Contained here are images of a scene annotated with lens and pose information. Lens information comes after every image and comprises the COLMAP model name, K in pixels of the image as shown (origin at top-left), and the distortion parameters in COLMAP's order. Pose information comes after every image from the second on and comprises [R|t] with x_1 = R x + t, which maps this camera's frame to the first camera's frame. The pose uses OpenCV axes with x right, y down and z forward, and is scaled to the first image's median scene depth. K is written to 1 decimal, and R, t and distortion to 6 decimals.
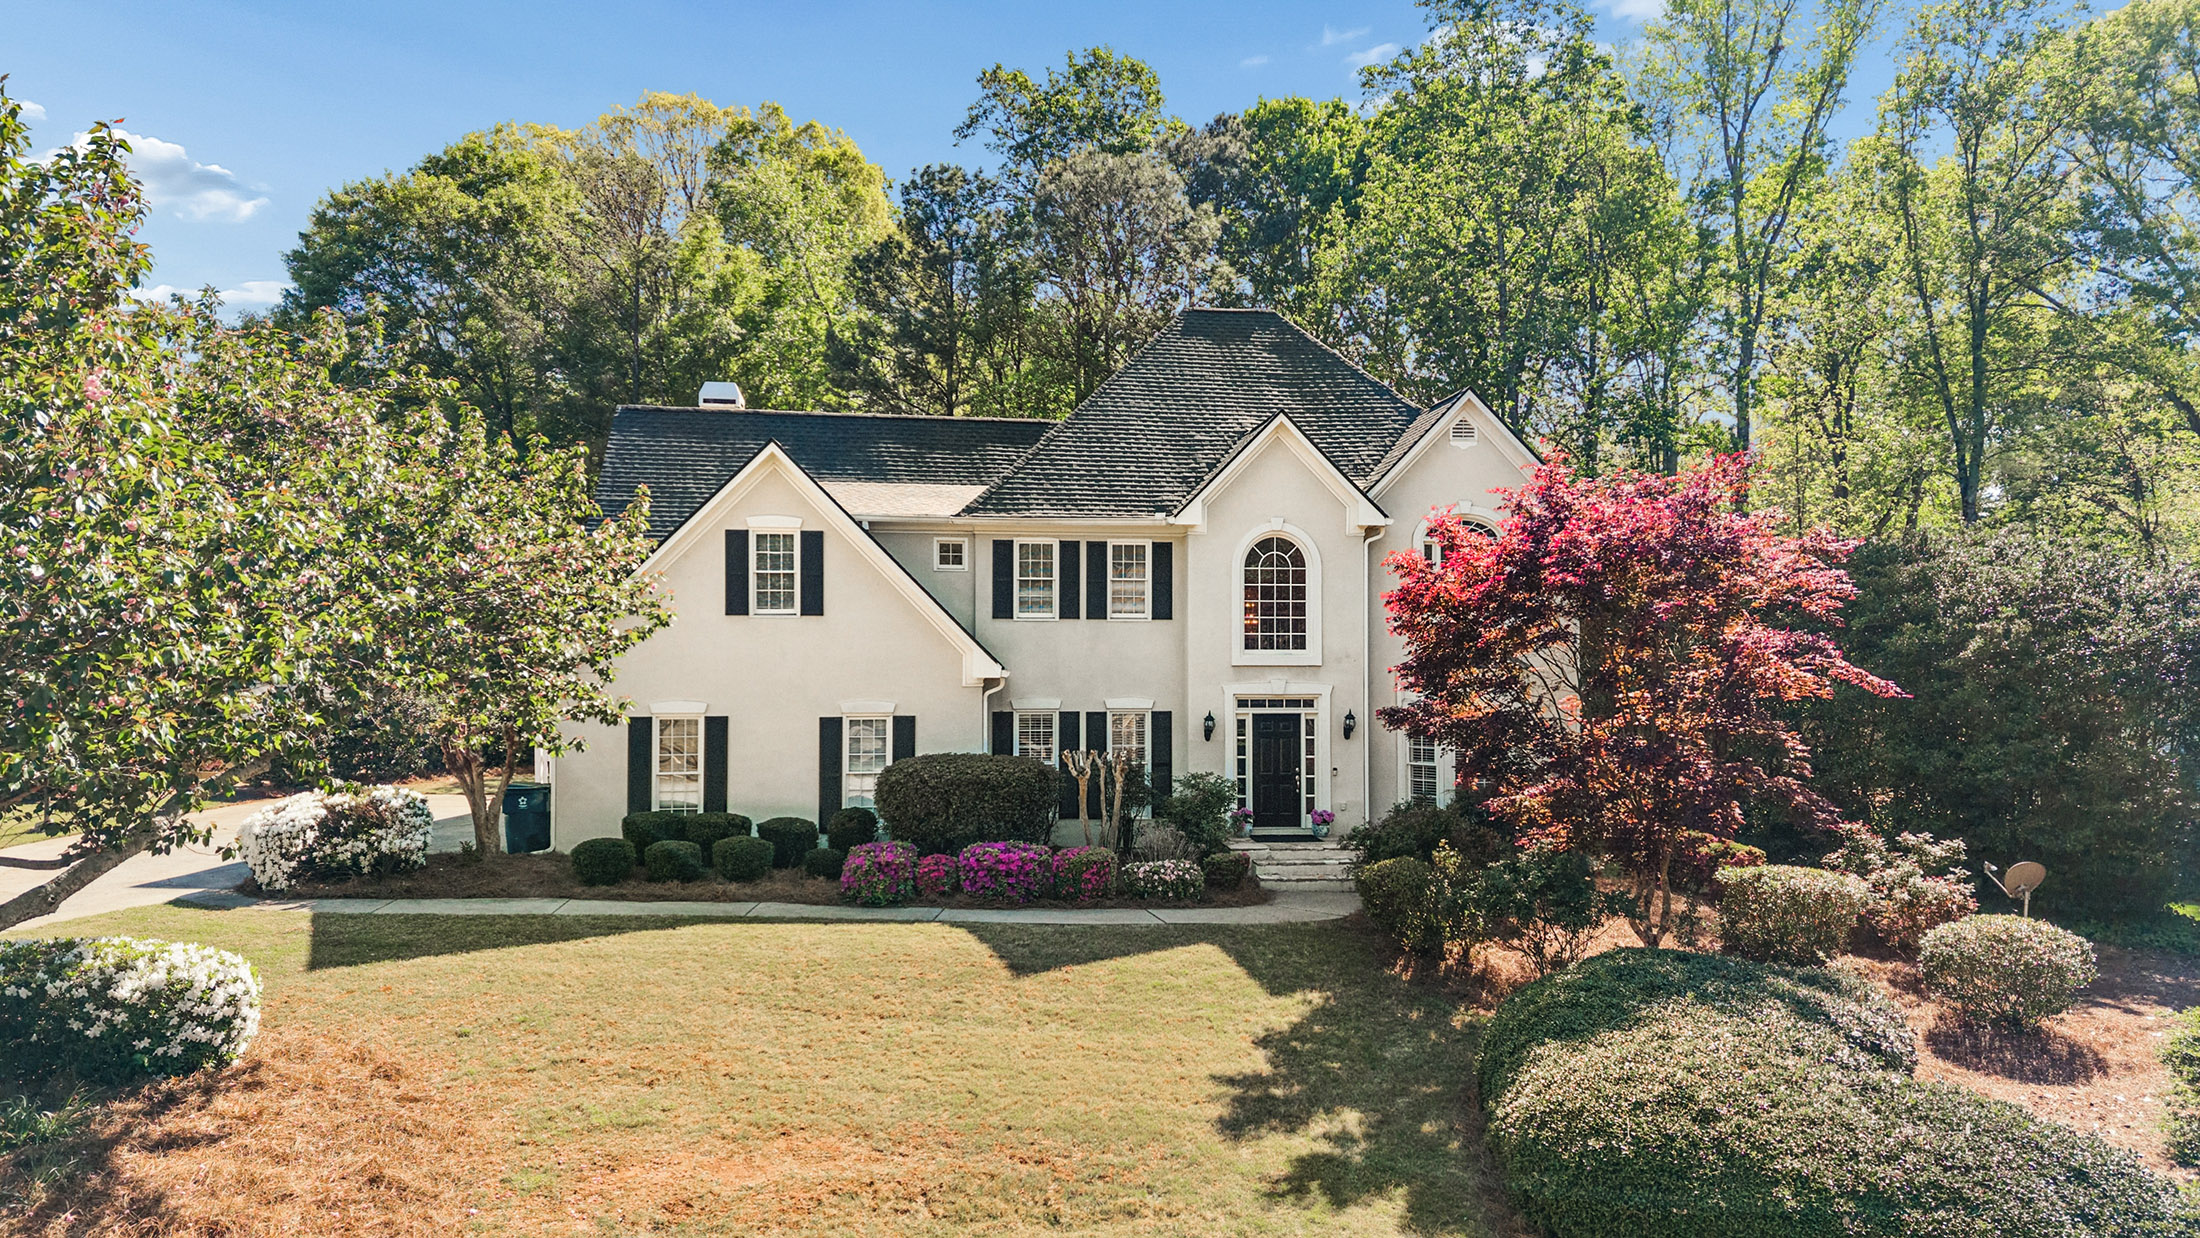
lens RADIAL K [[1579.2, 0, 1082.4], [0, 1579.2, 629.5], [0, 0, 1]] dist [0.020921, -0.015604]
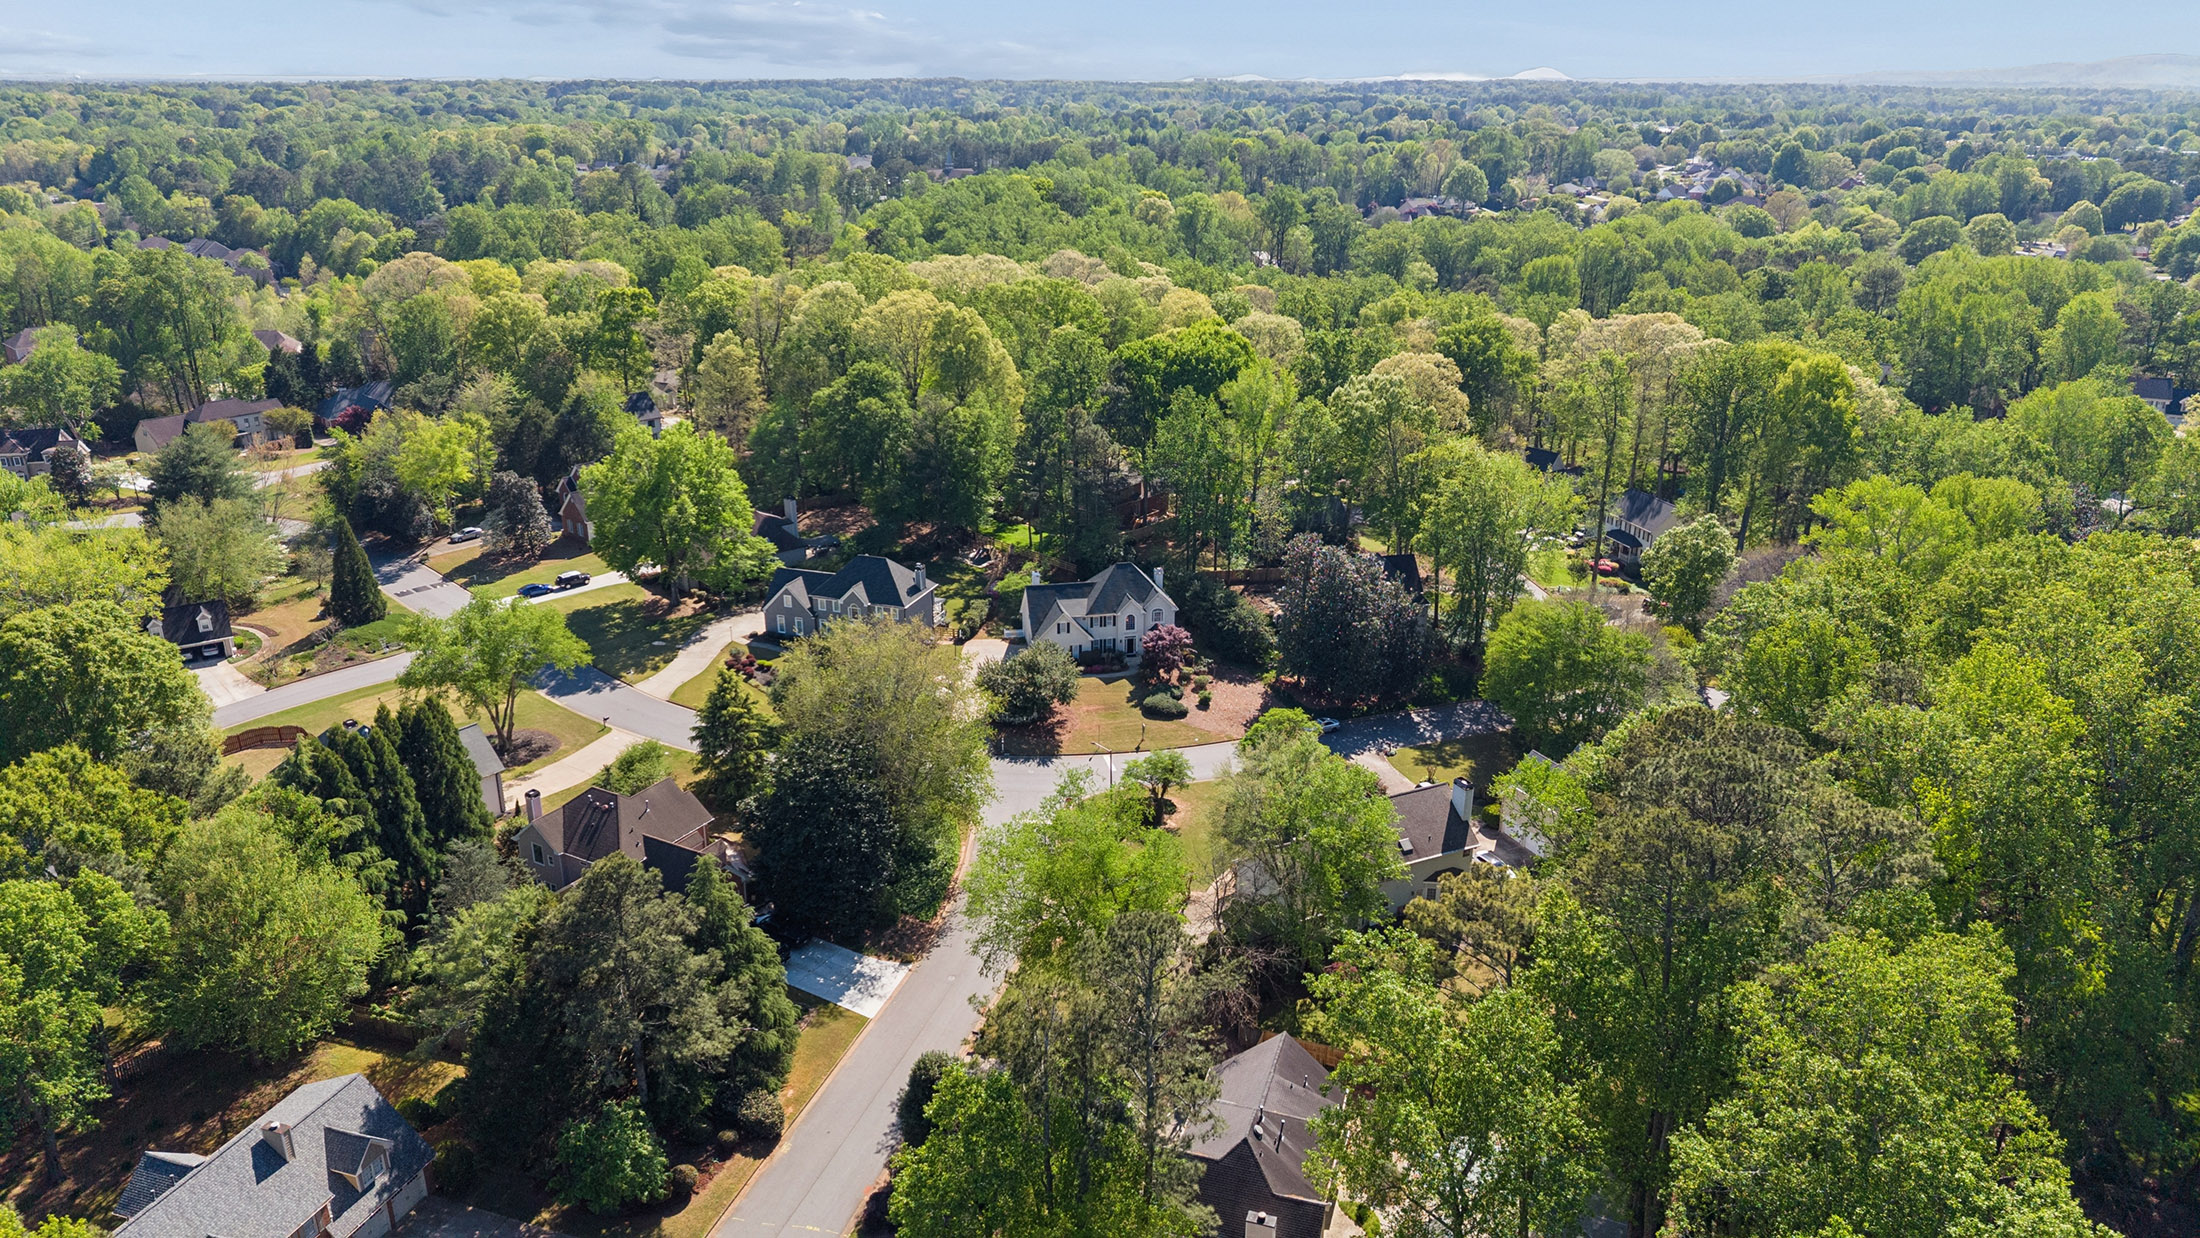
lens RADIAL K [[1579.2, 0, 1098.6], [0, 1579.2, 619.3], [0, 0, 1]] dist [0.020921, -0.015604]
pose [[0.992178, -0.033890, 0.120147, -0.857642], [-0.015070, 0.922890, 0.384768, -2.724037], [-0.123922, -0.383569, 0.915160, -5.374773]]
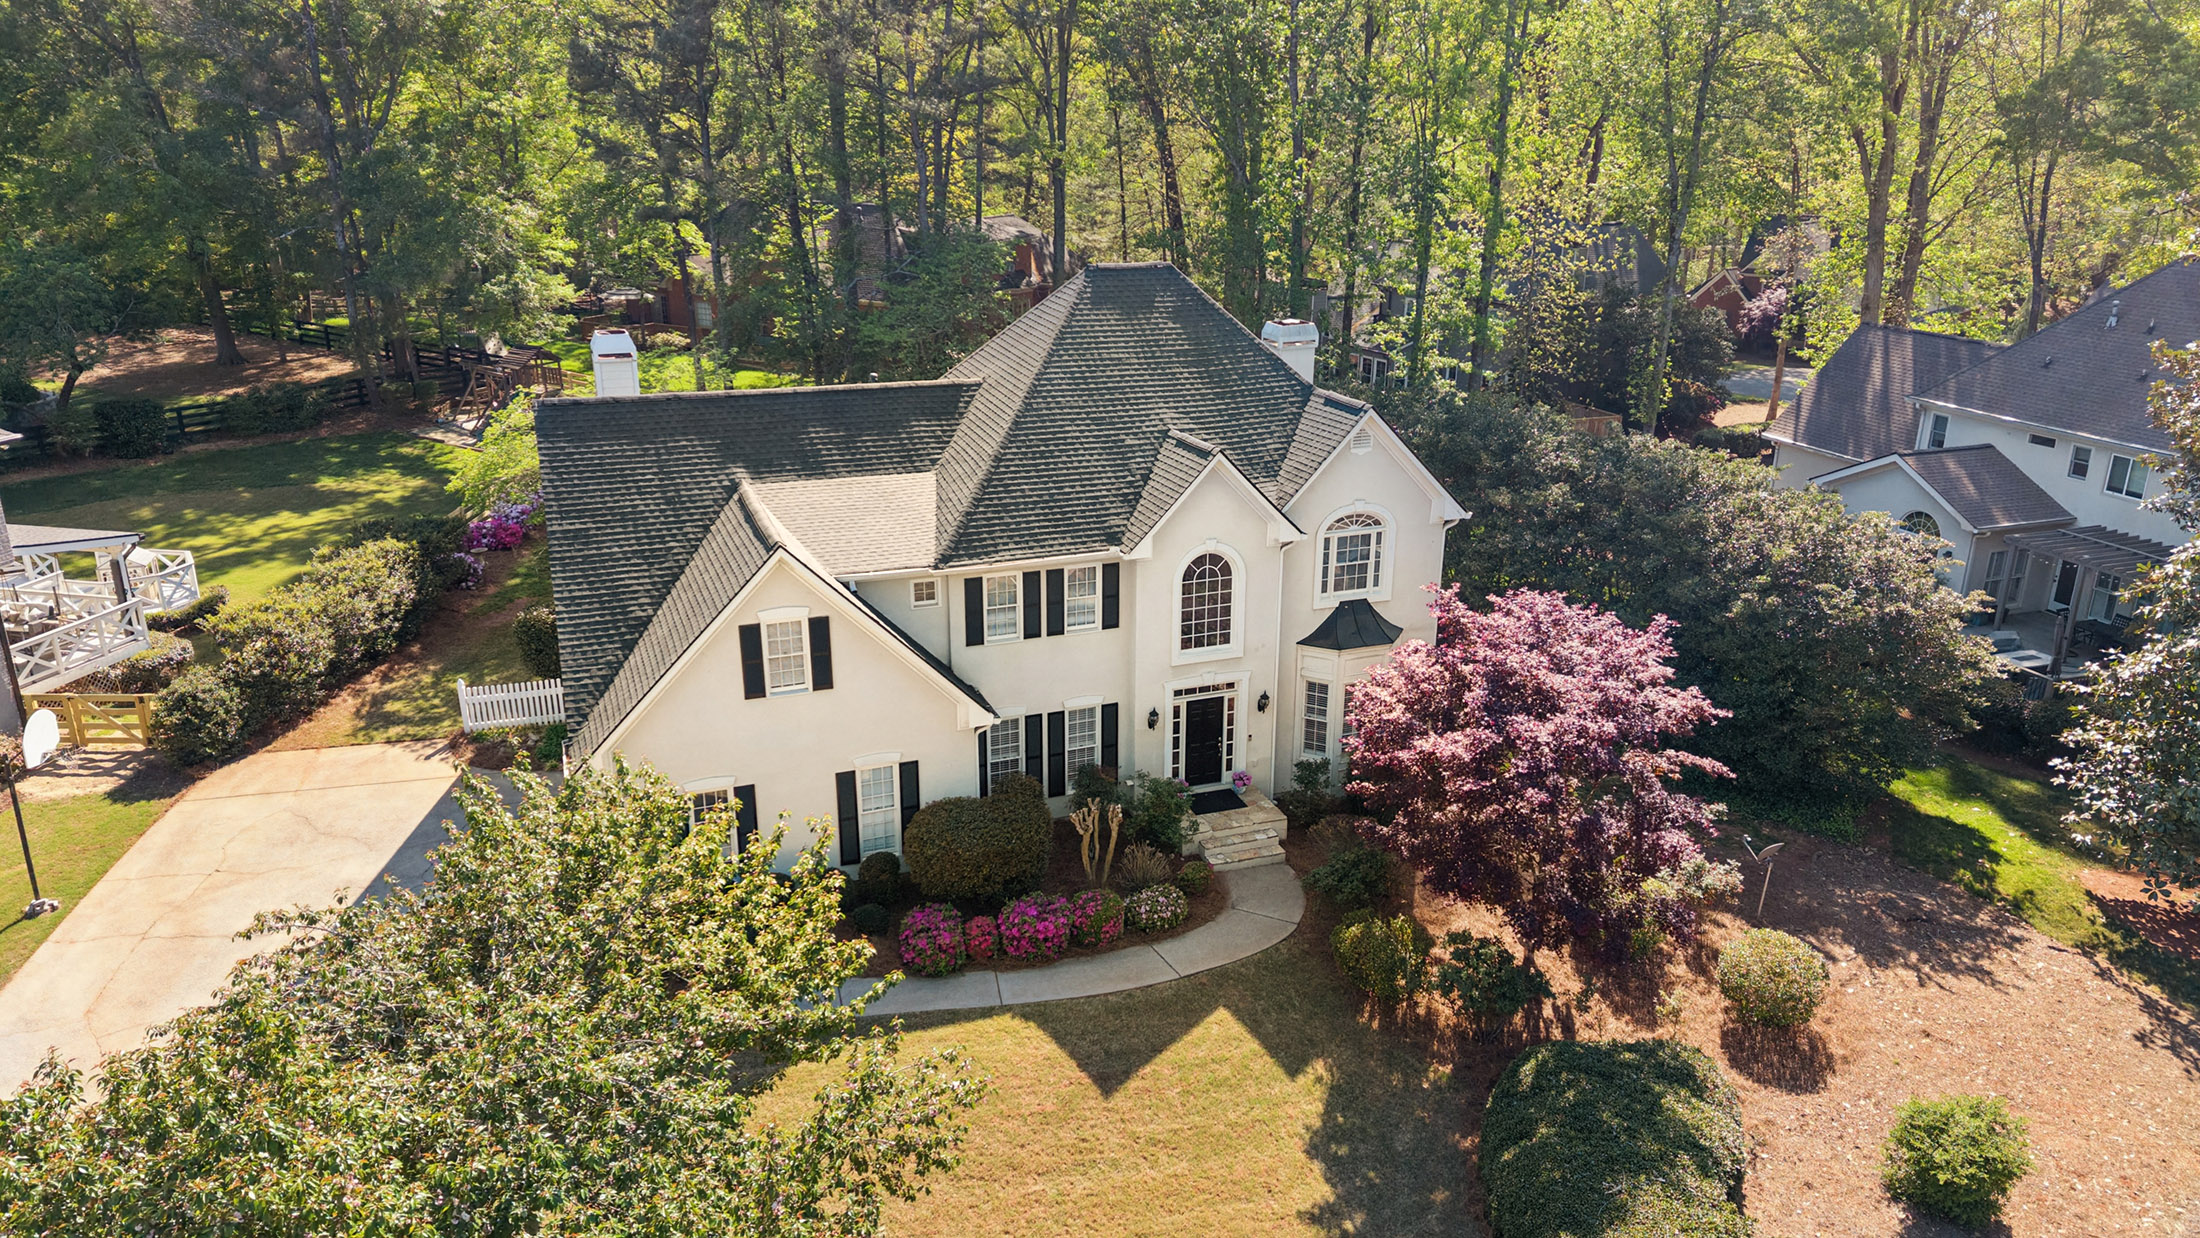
lens RADIAL K [[1579.2, 0, 1105.5], [0, 1579.2, 599.9], [0, 0, 1]] dist [0.020921, -0.015604]
pose [[0.968591, -0.076955, 0.236452, -0.220813], [-0.009729, 0.938450, 0.345277, -0.419922], [-0.248469, -0.336733, 0.908226, -0.022430]]
